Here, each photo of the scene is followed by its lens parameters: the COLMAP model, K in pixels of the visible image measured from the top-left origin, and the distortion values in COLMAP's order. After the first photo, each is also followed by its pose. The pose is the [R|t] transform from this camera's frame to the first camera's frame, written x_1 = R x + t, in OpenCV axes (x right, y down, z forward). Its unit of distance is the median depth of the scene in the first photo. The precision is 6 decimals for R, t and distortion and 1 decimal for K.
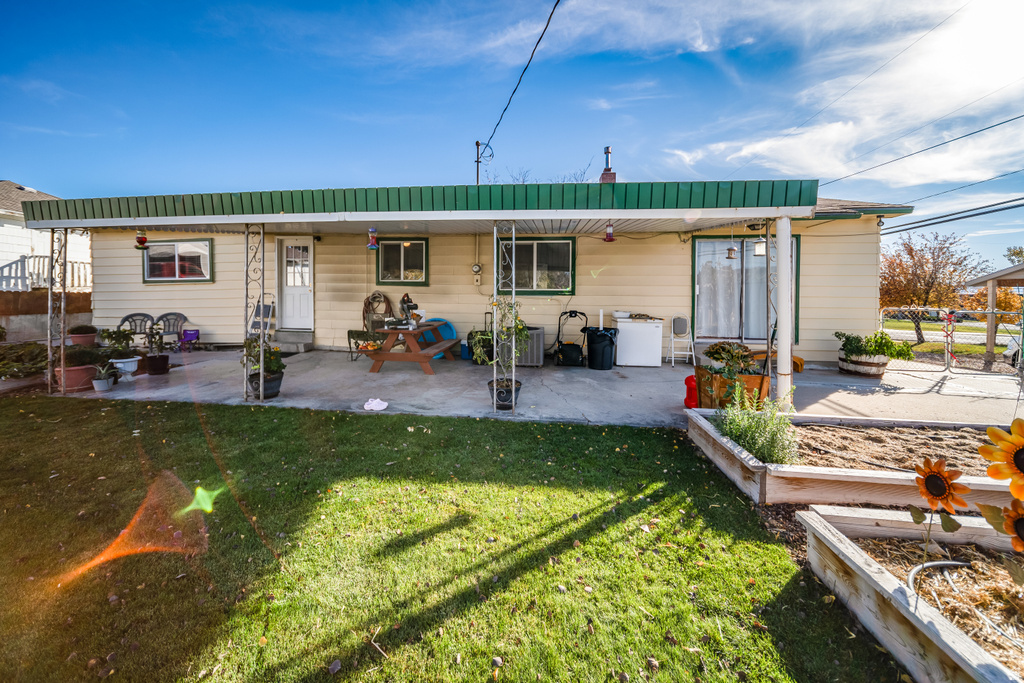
lens RADIAL K [[371.4, 0, 515.7], [0, 371.4, 300.1], [0, 0, 1]] dist [0.002015, 0.000011]
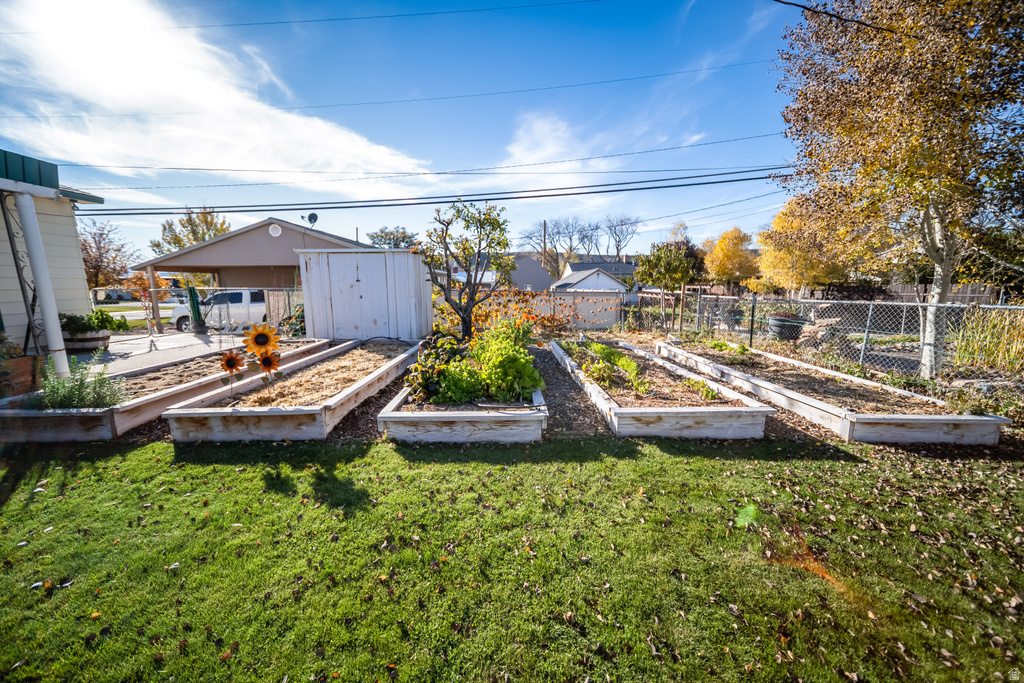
lens RADIAL K [[361.9, 0, 512.0], [0, 361.9, 341.5], [0, 0, 1]] dist [0.001996, 0.000055]
pose [[-0.142668, -0.166166, 0.975723, -0.232494], [0.012011, 0.985444, 0.169578, 0.008218], [-0.989698, 0.035913, -0.138596, -0.065497]]
